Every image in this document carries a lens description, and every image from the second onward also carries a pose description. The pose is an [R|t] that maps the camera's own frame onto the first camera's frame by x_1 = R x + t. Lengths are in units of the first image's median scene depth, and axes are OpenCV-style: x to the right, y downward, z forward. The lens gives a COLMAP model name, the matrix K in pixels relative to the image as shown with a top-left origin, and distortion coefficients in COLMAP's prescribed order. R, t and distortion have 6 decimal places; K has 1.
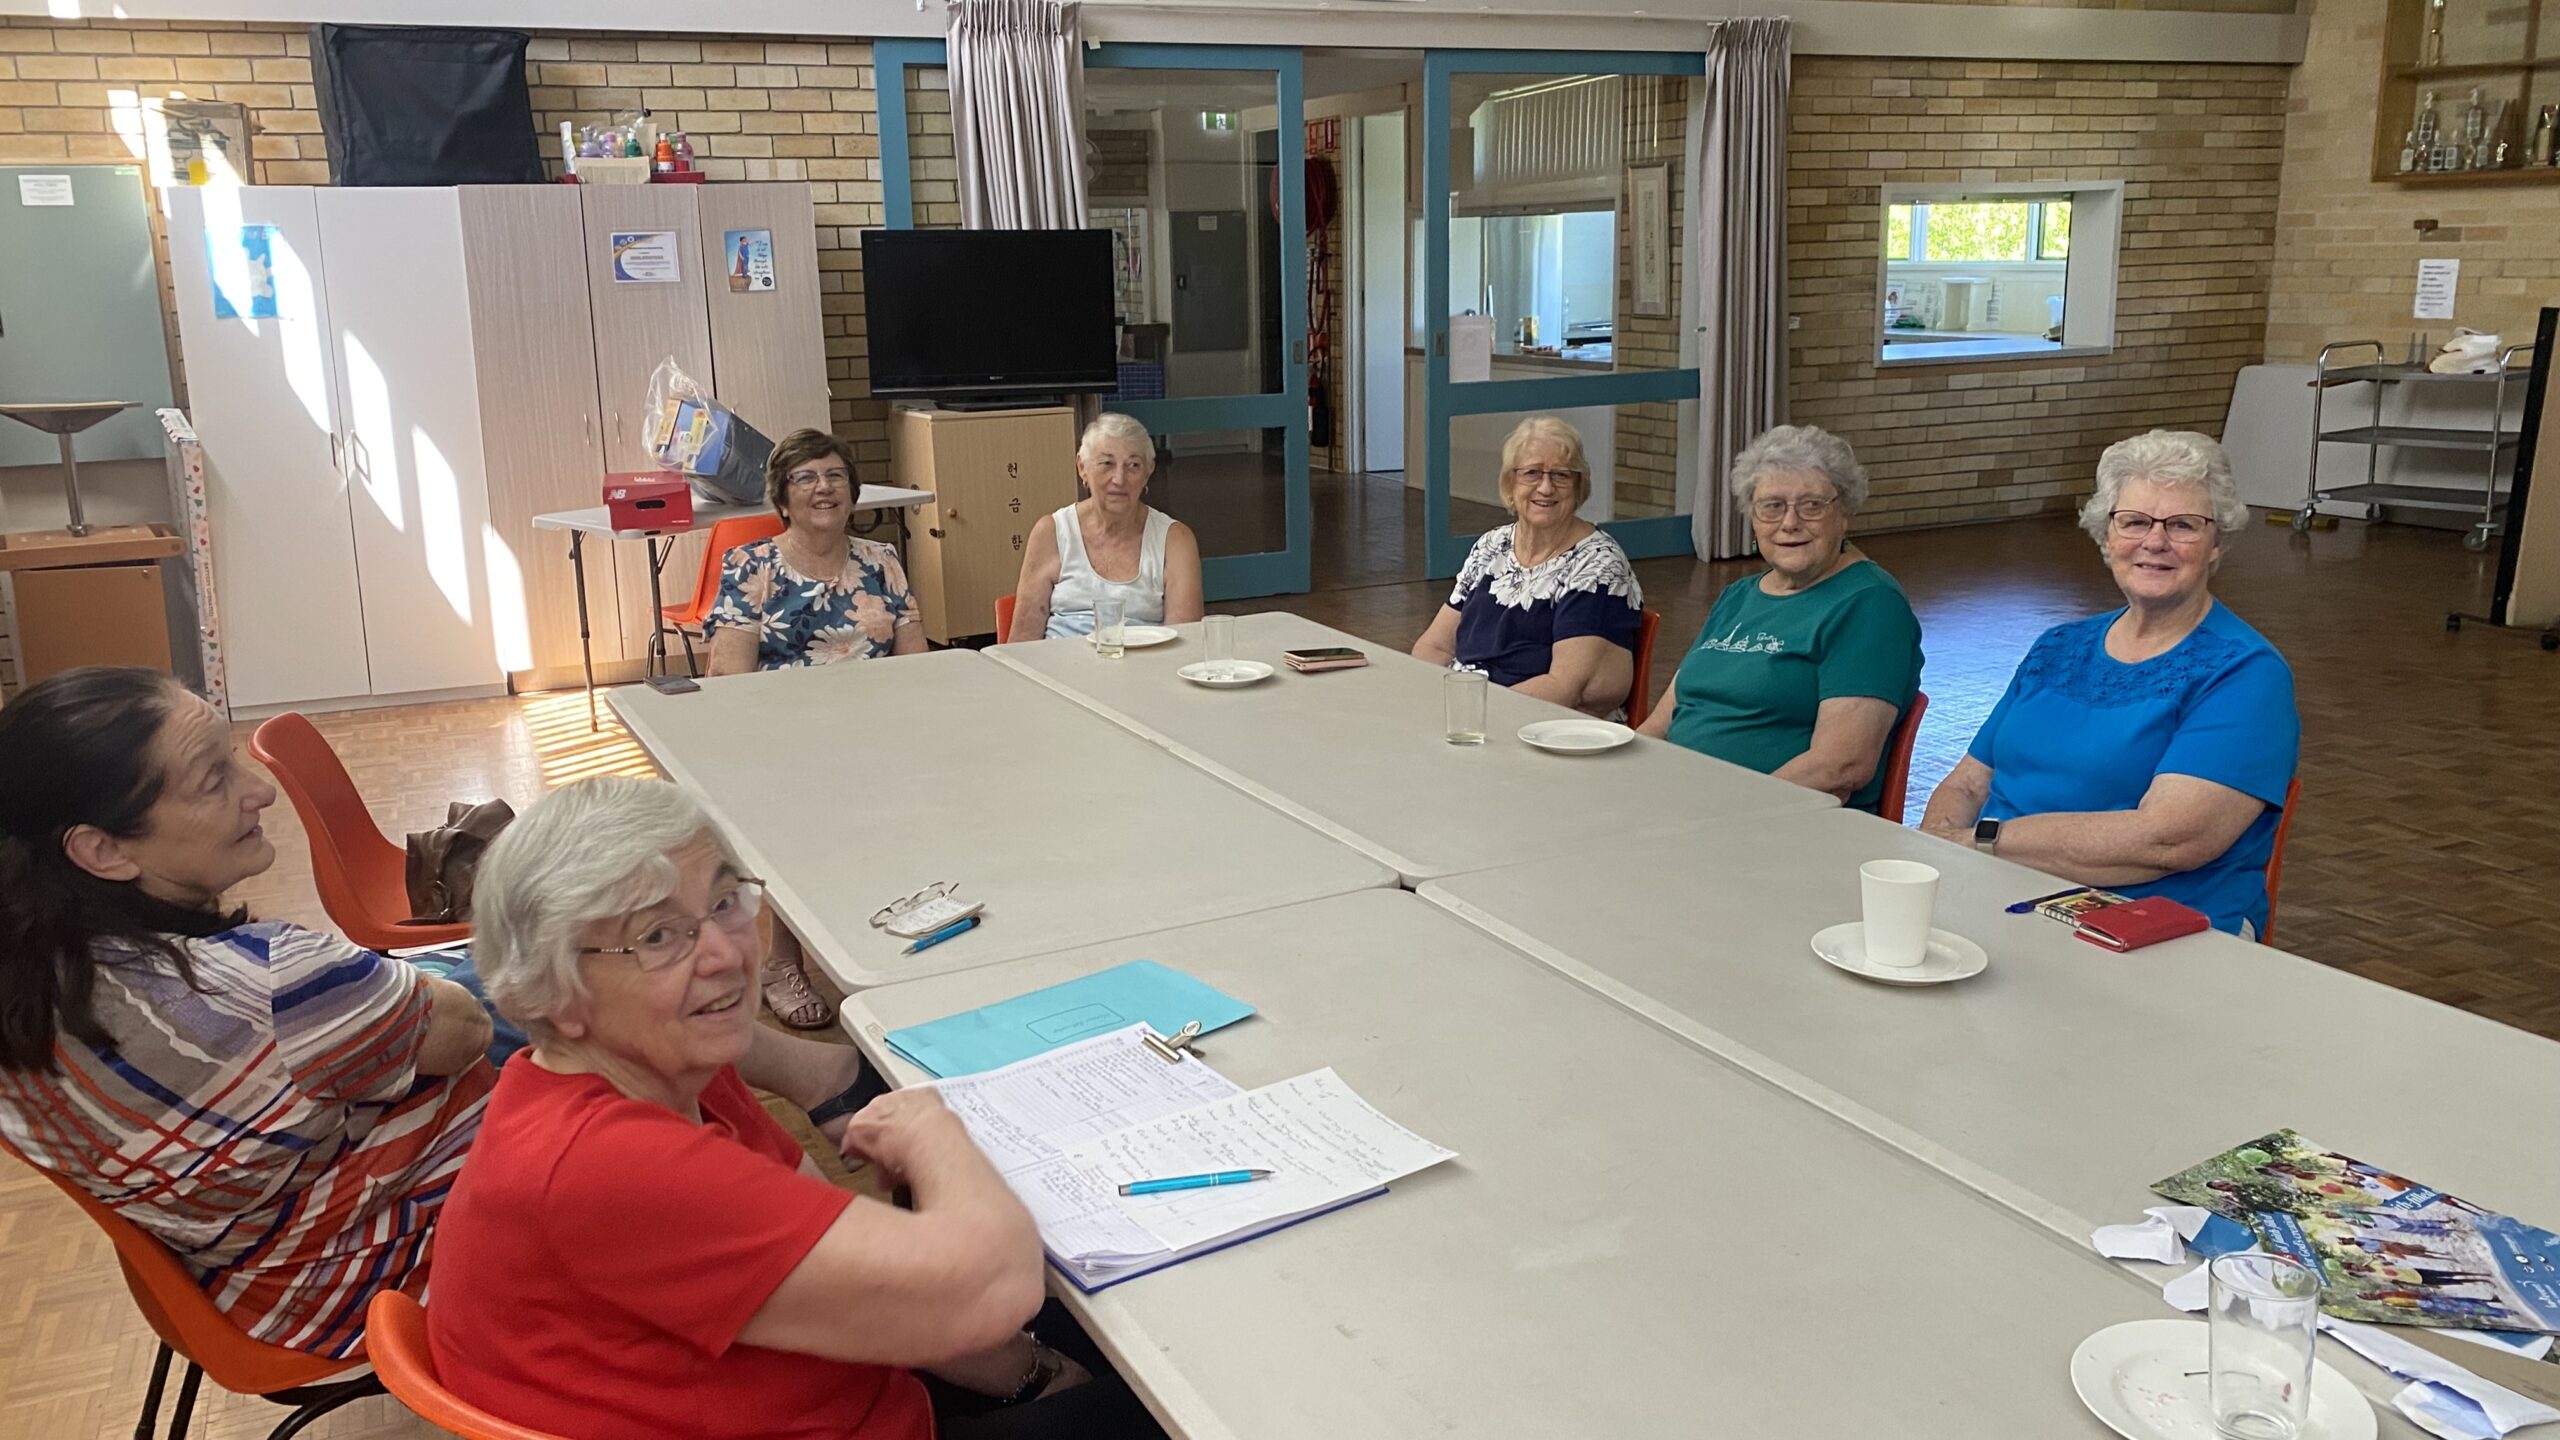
lens RADIAL K [[1930.5, 0, 1271.4], [0, 1930.5, 719.3], [0, 0, 1]] dist [0.019749, -0.011984]
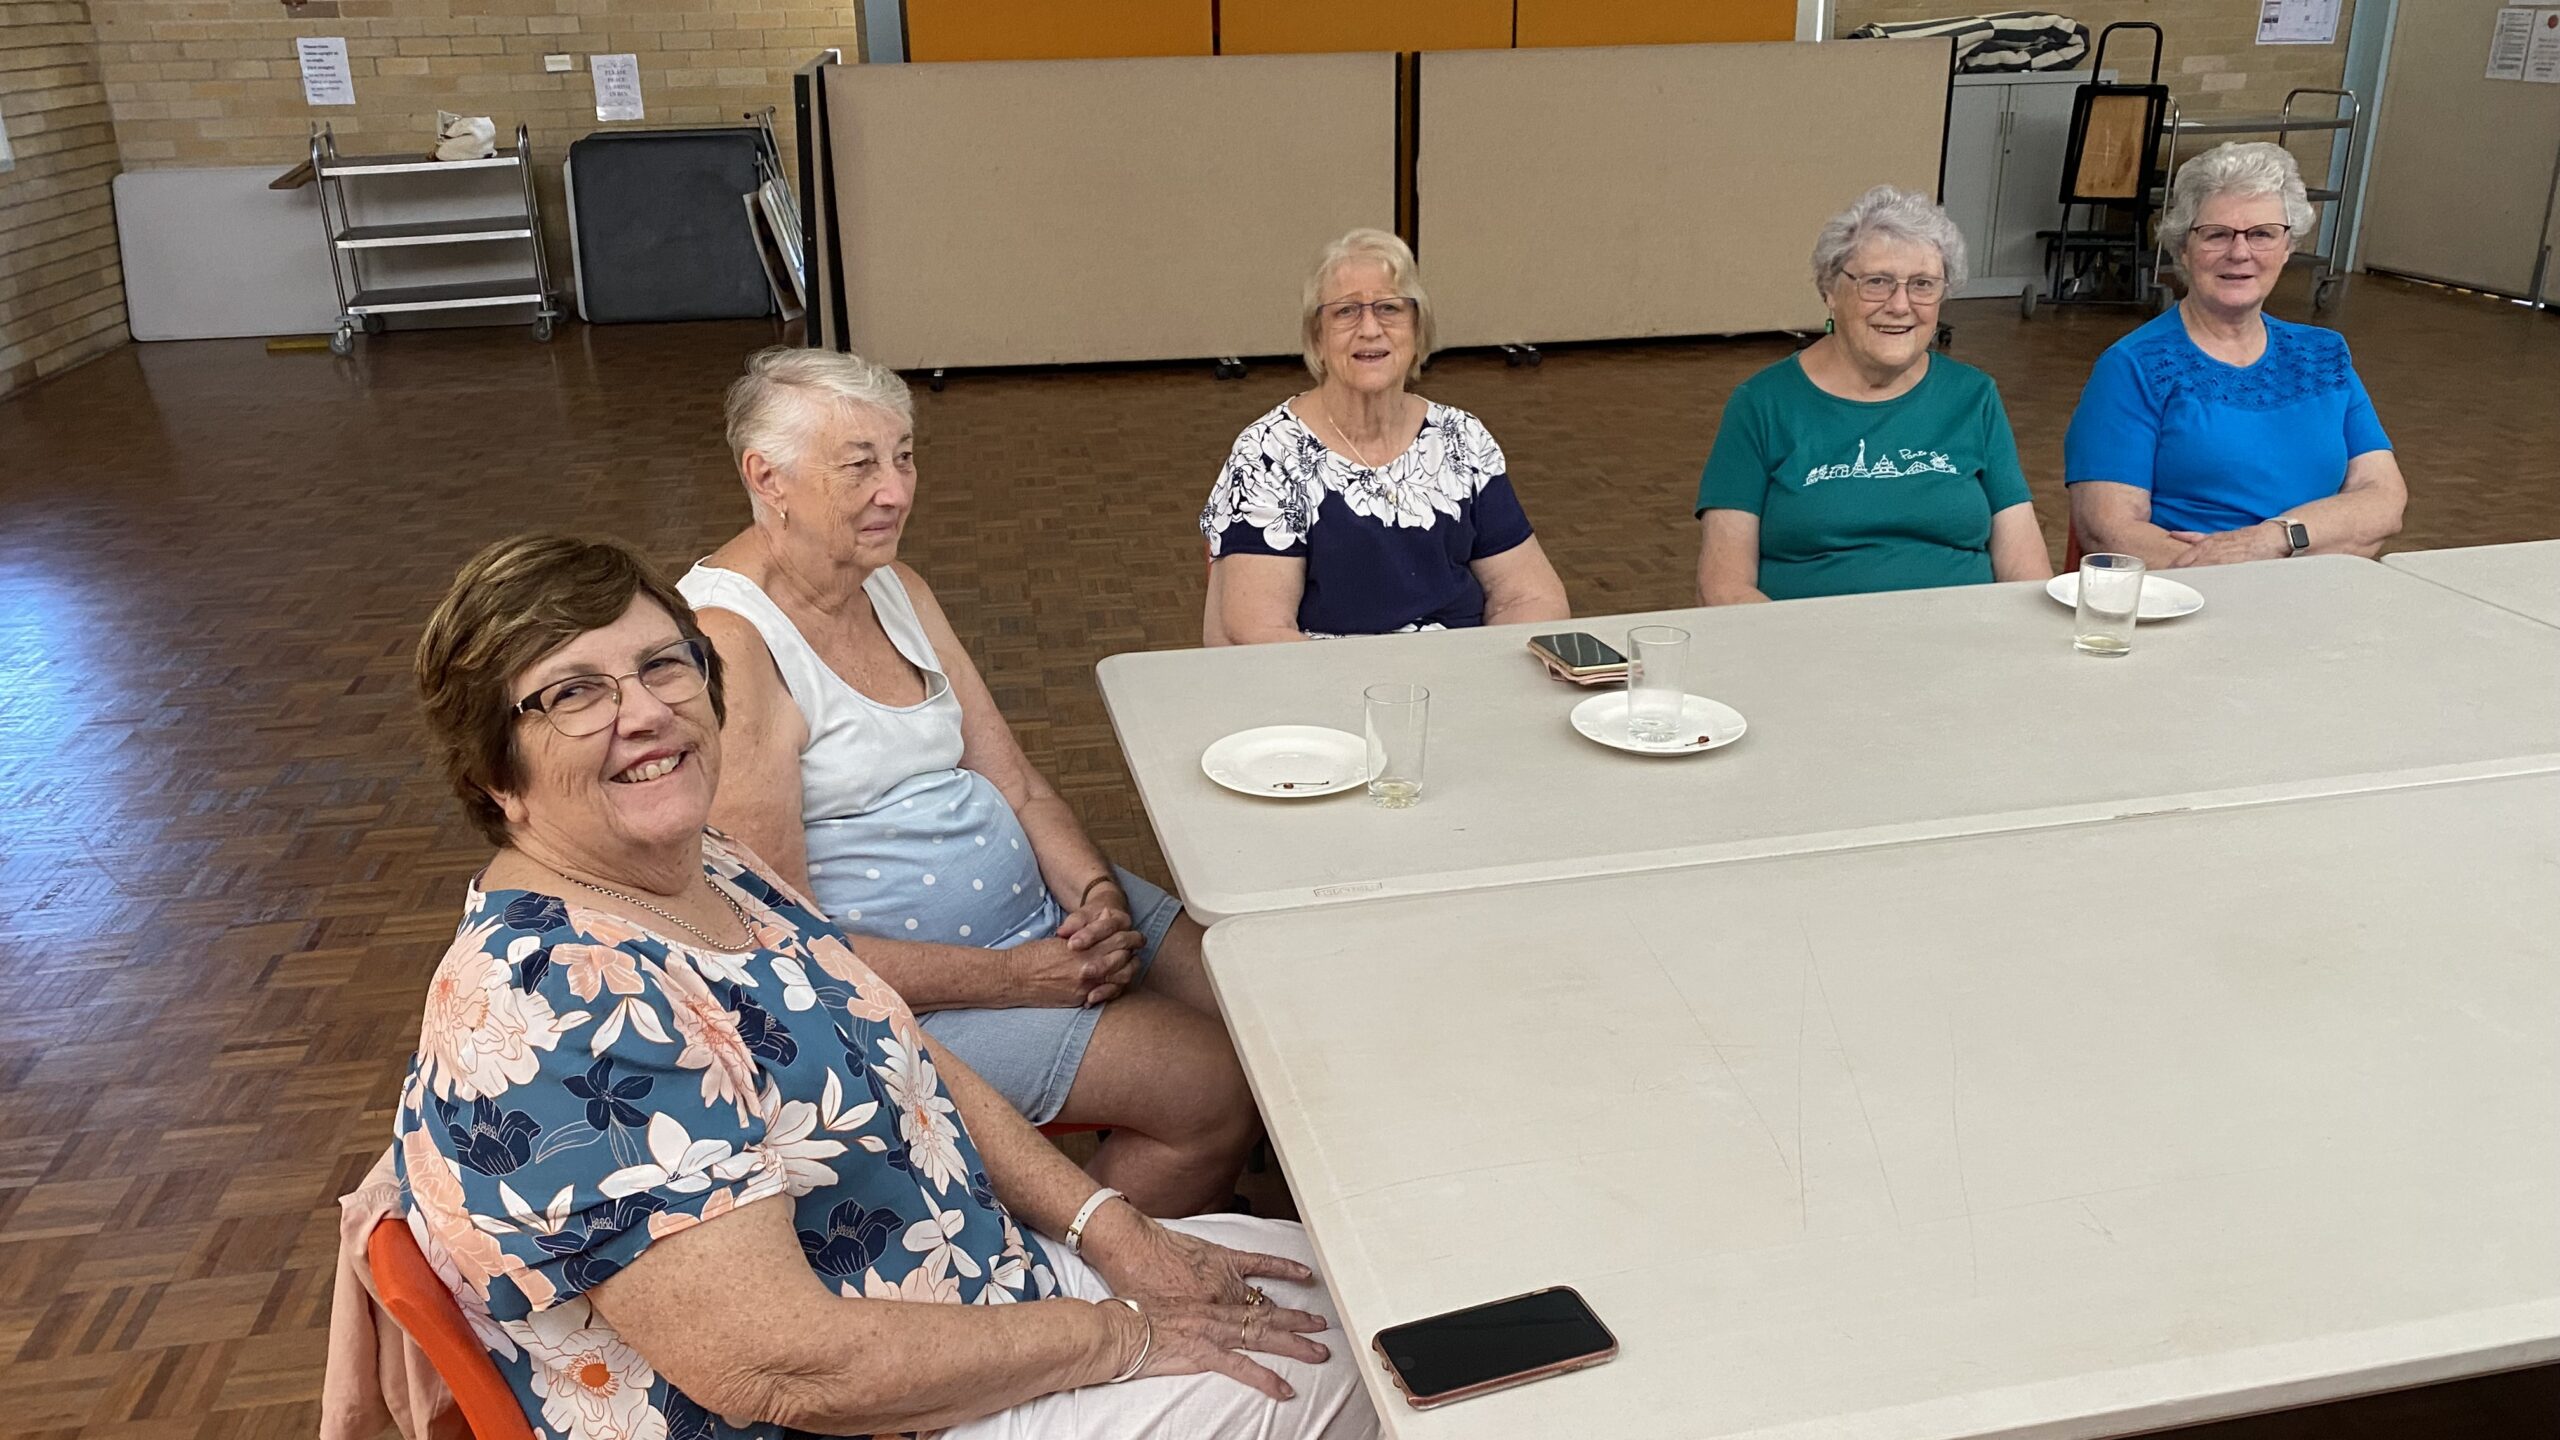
lens RADIAL K [[1930.5, 0, 1277.7], [0, 1930.5, 721.8], [0, 0, 1]] dist [0.019749, -0.011984]
pose [[0.279462, -0.330505, 0.901481, -0.205934], [0.242546, 0.932739, 0.266775, -0.073664], [-0.929017, 0.144097, 0.340828, 0.327592]]
